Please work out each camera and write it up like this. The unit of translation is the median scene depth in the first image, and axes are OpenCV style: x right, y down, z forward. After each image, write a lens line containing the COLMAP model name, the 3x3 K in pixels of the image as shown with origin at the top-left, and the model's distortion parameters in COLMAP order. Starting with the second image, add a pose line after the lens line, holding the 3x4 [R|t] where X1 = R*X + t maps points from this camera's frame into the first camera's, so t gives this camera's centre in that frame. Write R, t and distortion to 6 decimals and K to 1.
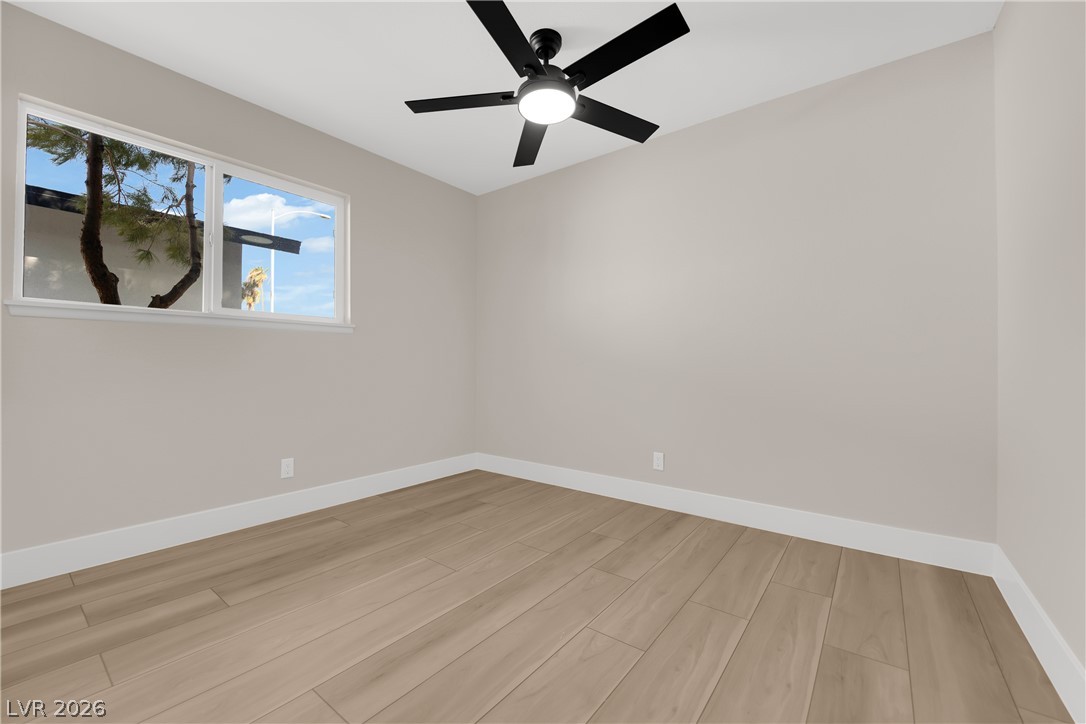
lens RADIAL K [[440.6, 0, 538.0], [0, 440.6, 361.5], [0, 0, 1]] dist [-0.013855, -0.001777]
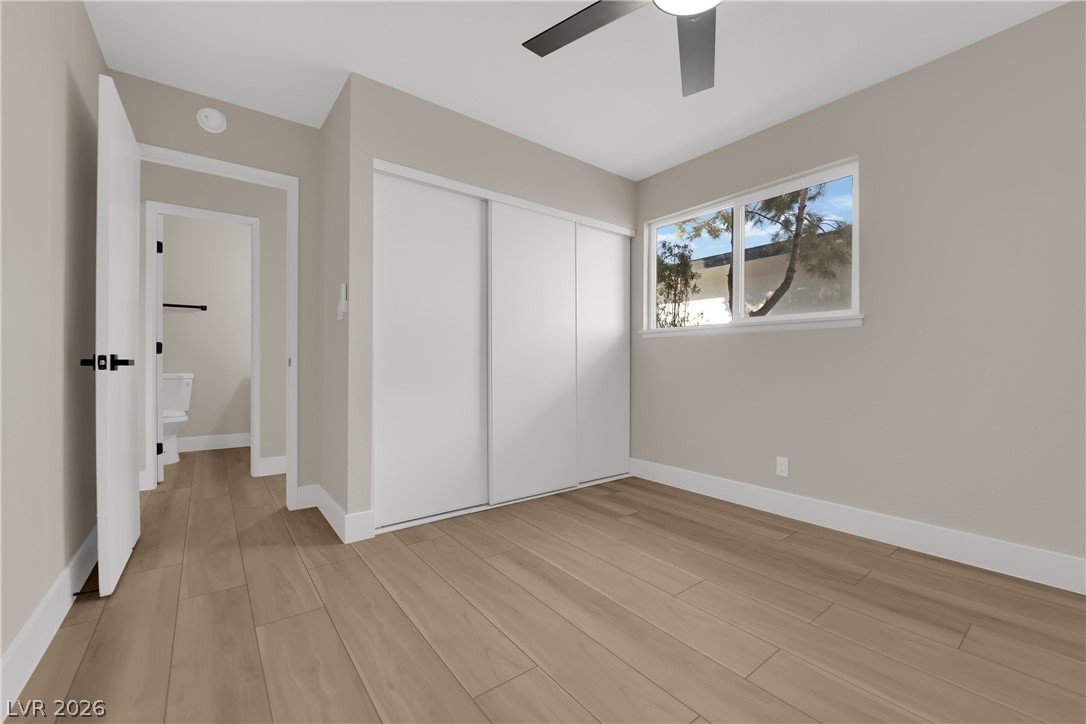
lens RADIAL K [[440.6, 0, 539.0], [0, 440.6, 364.0], [0, 0, 1]] dist [-0.013855, -0.001777]
pose [[-0.262520, -0.000534, -0.964926, 0.692819], [-0.000721, 1.000000, -0.000357, 0.008056], [0.964926, 0.000602, -0.262520, 0.904798]]
